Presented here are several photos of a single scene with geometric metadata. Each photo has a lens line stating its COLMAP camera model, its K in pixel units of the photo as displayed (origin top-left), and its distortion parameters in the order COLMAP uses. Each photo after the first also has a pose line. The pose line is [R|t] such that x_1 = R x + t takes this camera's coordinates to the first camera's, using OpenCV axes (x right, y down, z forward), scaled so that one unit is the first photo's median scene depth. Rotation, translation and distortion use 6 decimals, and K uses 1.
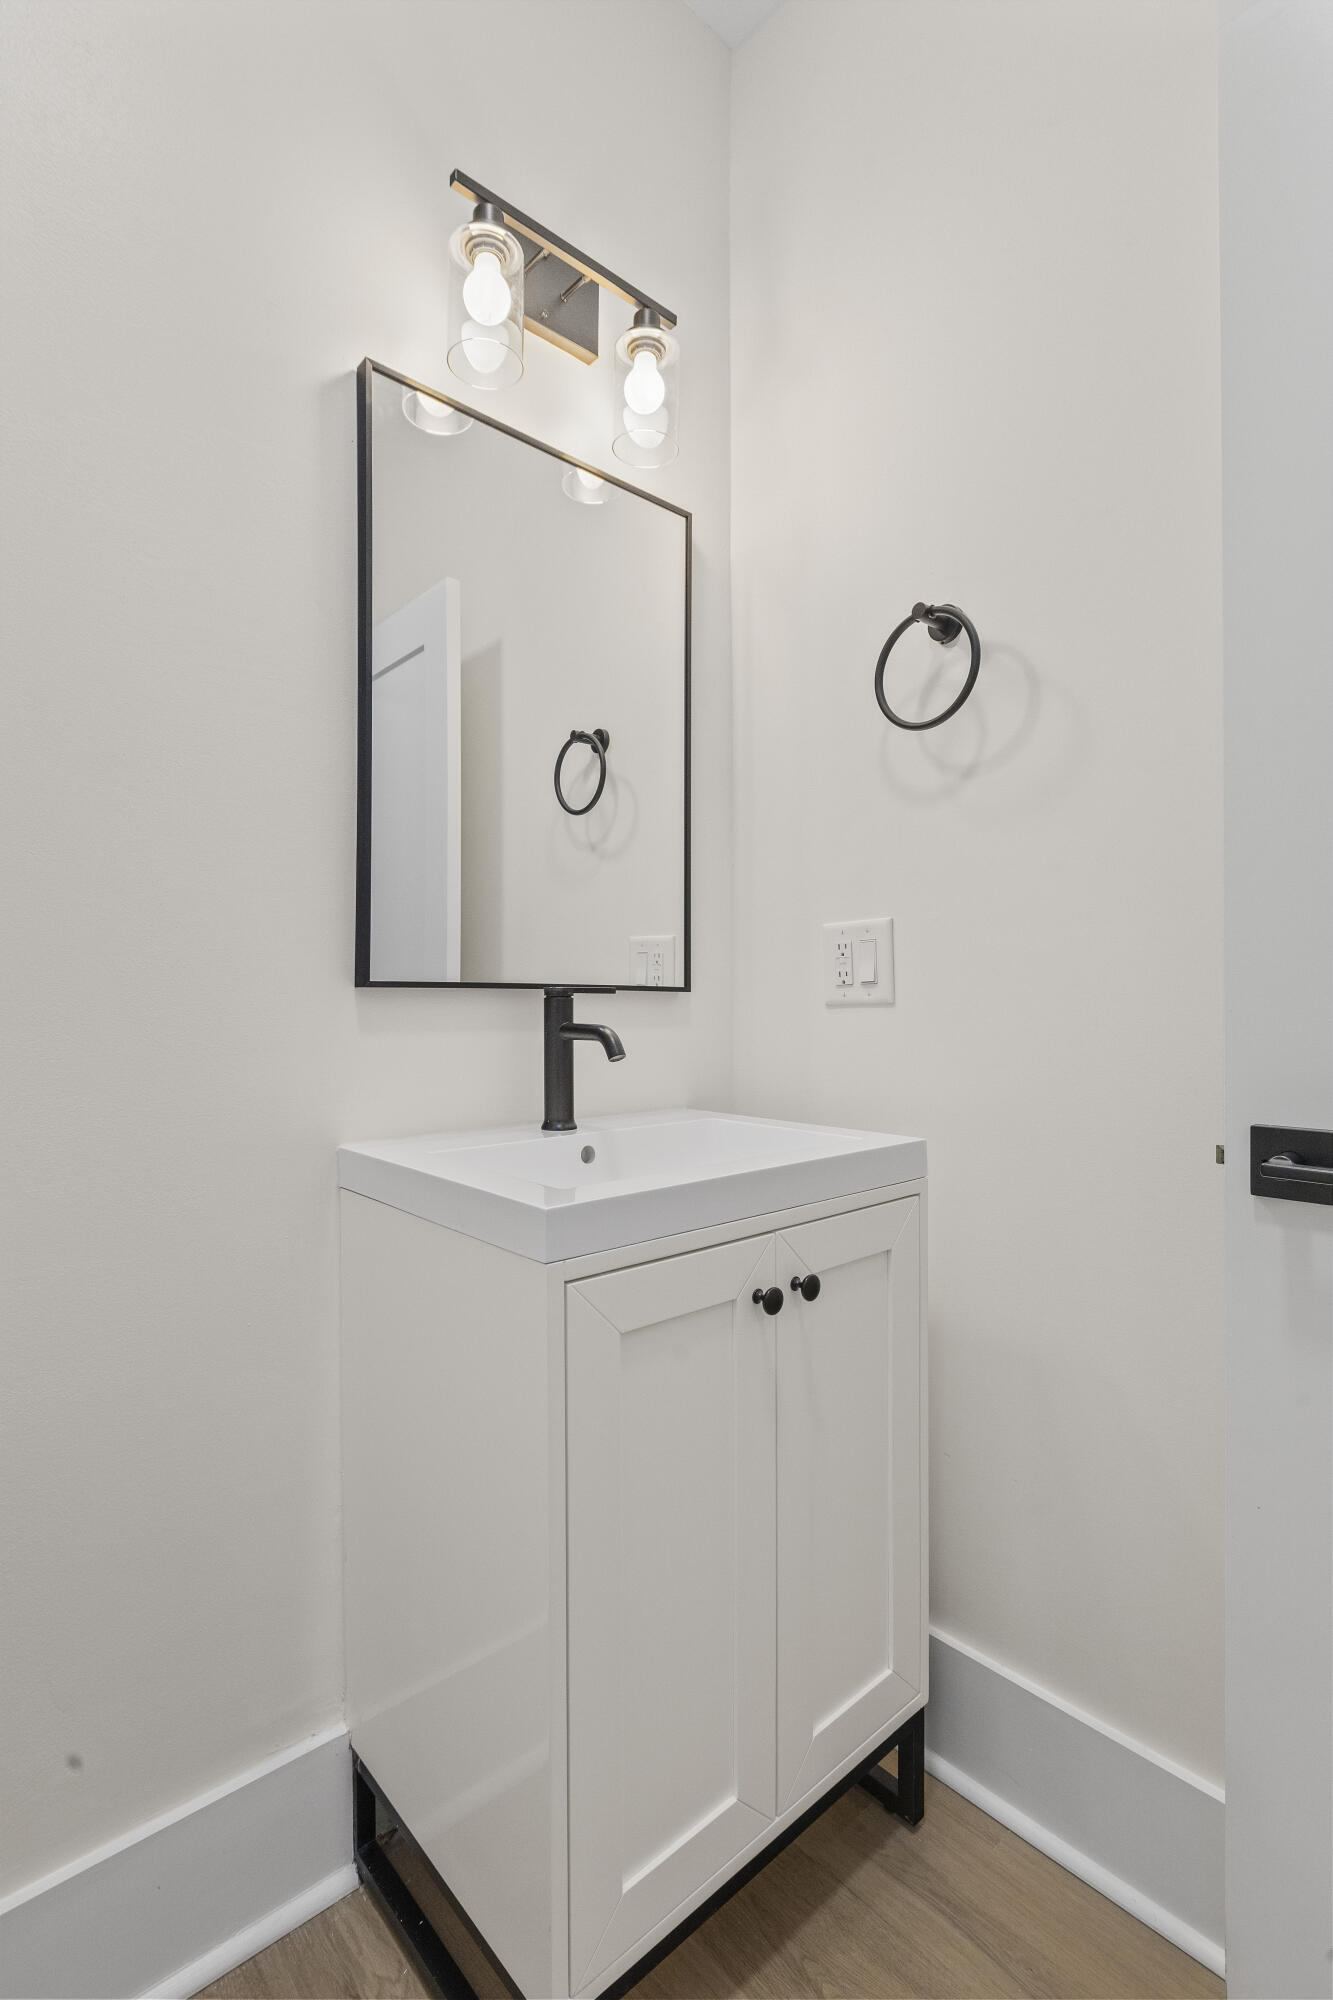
lens RADIAL K [[939.1, 0, 666.5], [0, 939.1, 1000.0], [0, 0, 1]] dist [-0.002122, 0.000123]
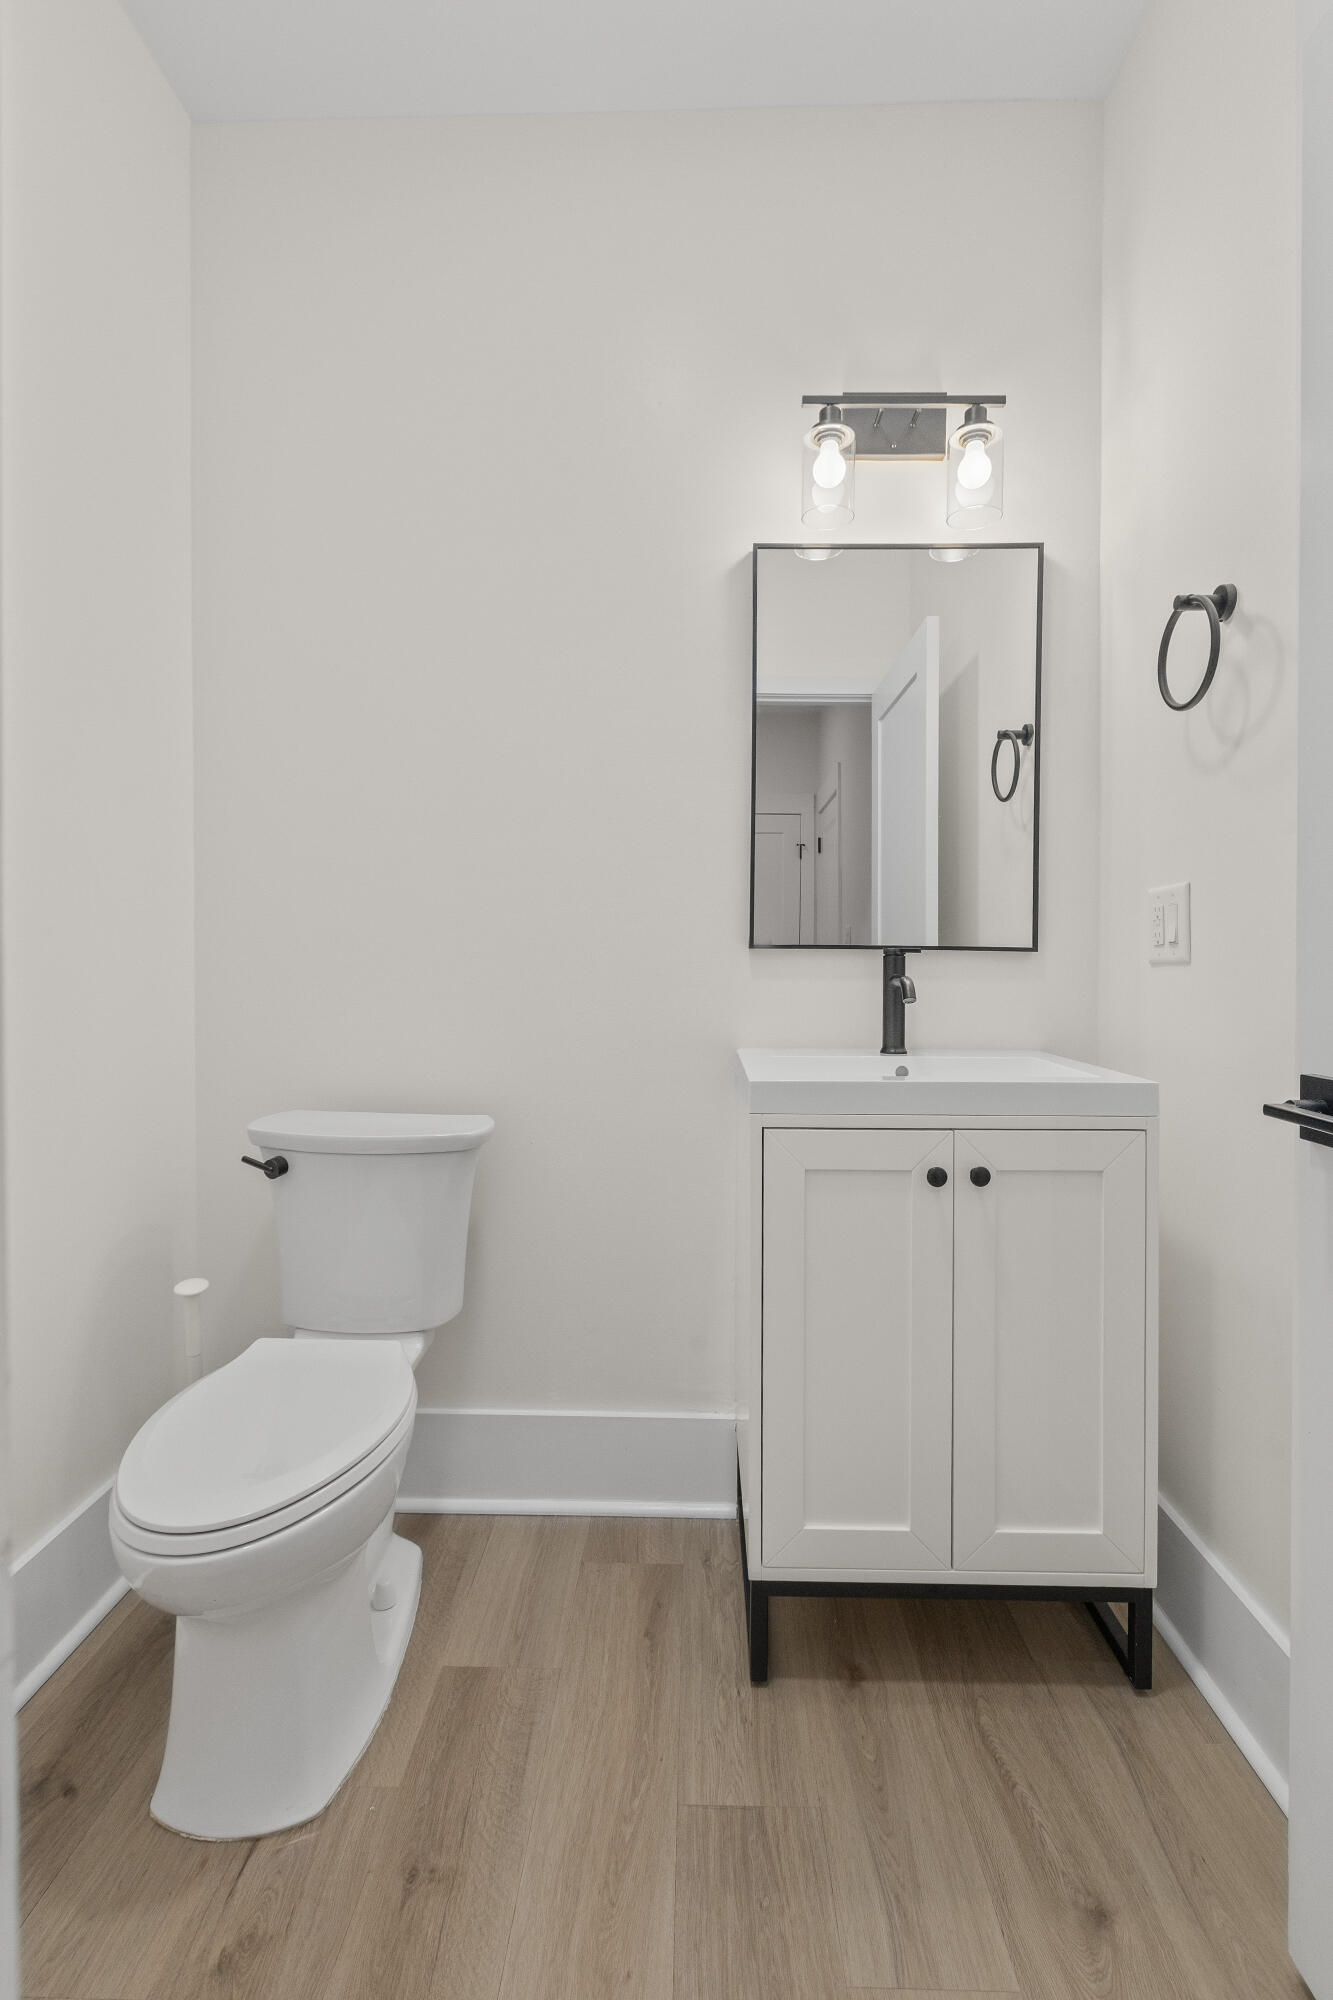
lens RADIAL K [[914.6, 0, 669.8], [0, 914.6, 959.9], [0, 0, 1]] dist [-0.000568, 0.000239]
pose [[0.729547, 0.005729, -0.683907, 0.549511], [-0.006706, 0.999977, 0.001222, 0.003987], [0.683898, 0.003695, 0.729568, -0.175662]]
